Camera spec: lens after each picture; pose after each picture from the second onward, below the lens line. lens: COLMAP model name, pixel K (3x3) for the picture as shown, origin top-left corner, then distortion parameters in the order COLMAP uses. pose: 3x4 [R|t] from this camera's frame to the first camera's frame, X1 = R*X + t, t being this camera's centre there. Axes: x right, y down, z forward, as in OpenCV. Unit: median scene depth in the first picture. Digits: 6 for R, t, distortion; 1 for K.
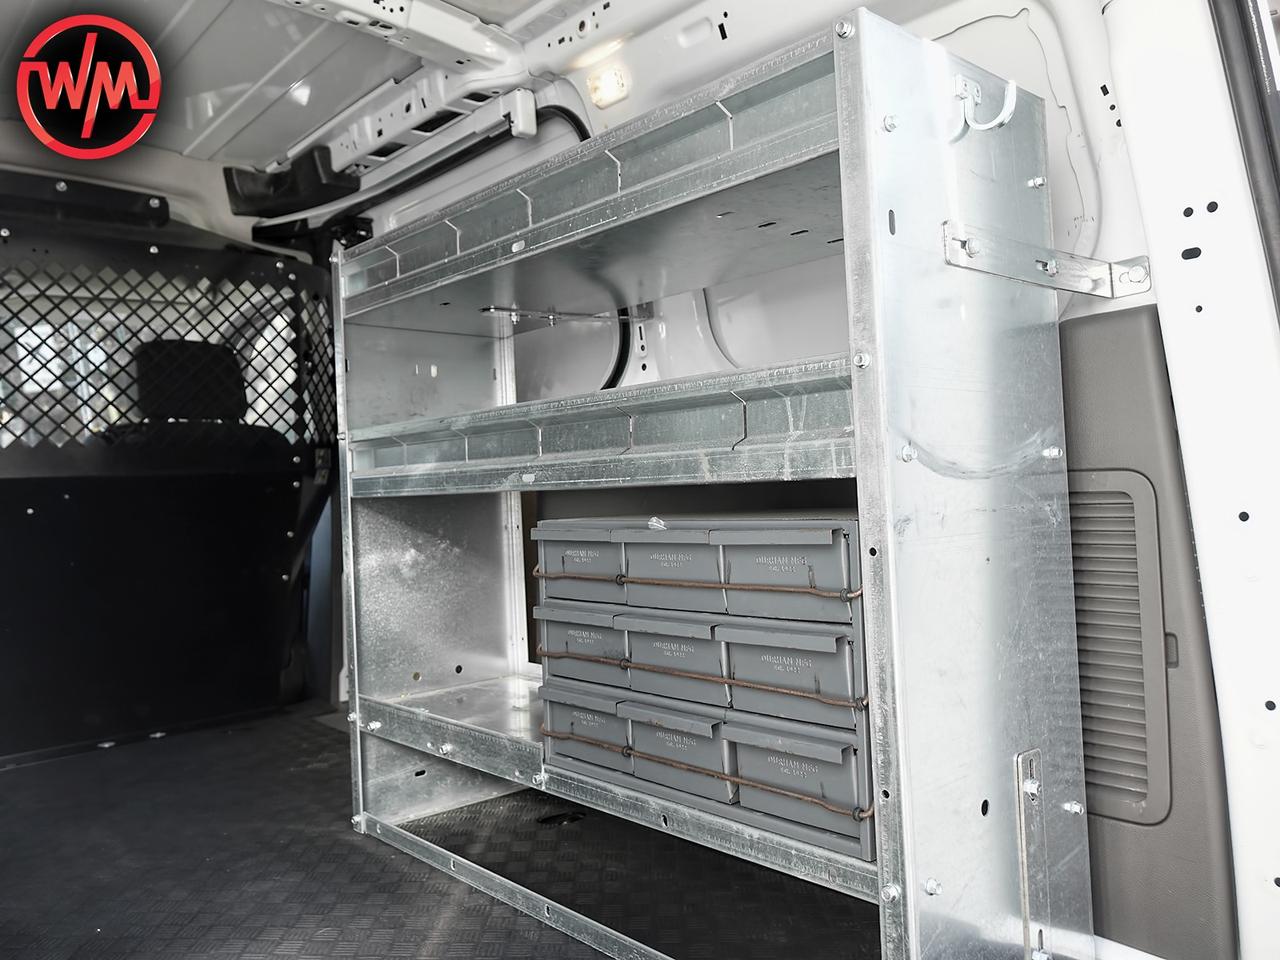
lens RADIAL K [[975.8, 0, 640.0], [0, 975.8, 480.0], [0, 0, 1]] dist [-0.000145, 0.000692]
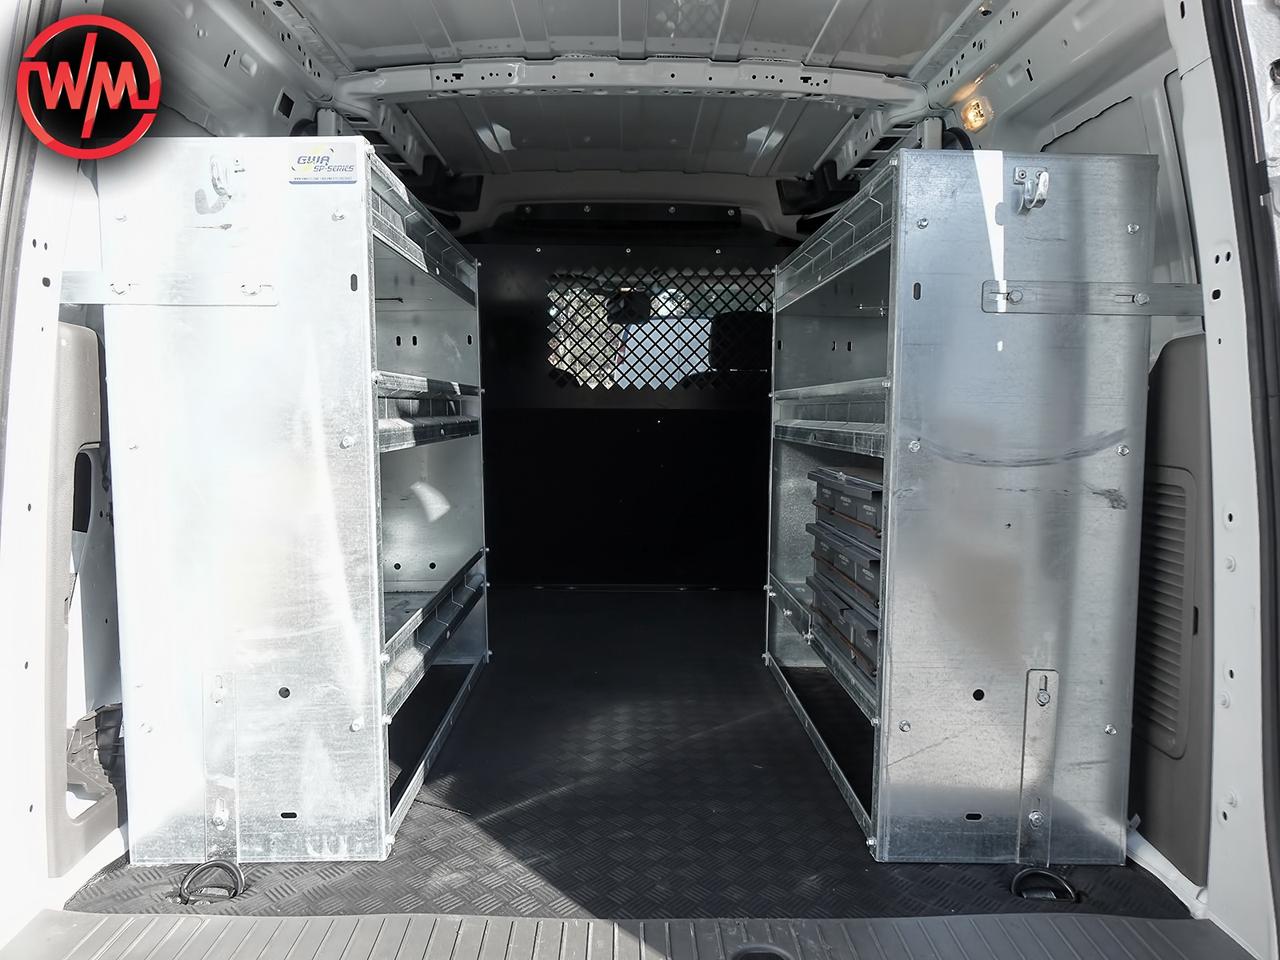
lens RADIAL K [[975.8, 0, 640.0], [0, 975.8, 480.0], [0, 0, 1]] dist [-0.000145, 0.000692]
pose [[0.755310, 0.096380, -0.648242, 0.475551], [-0.039252, 0.994004, 0.102052, -0.057706], [0.654191, -0.051636, 0.754565, -0.214055]]
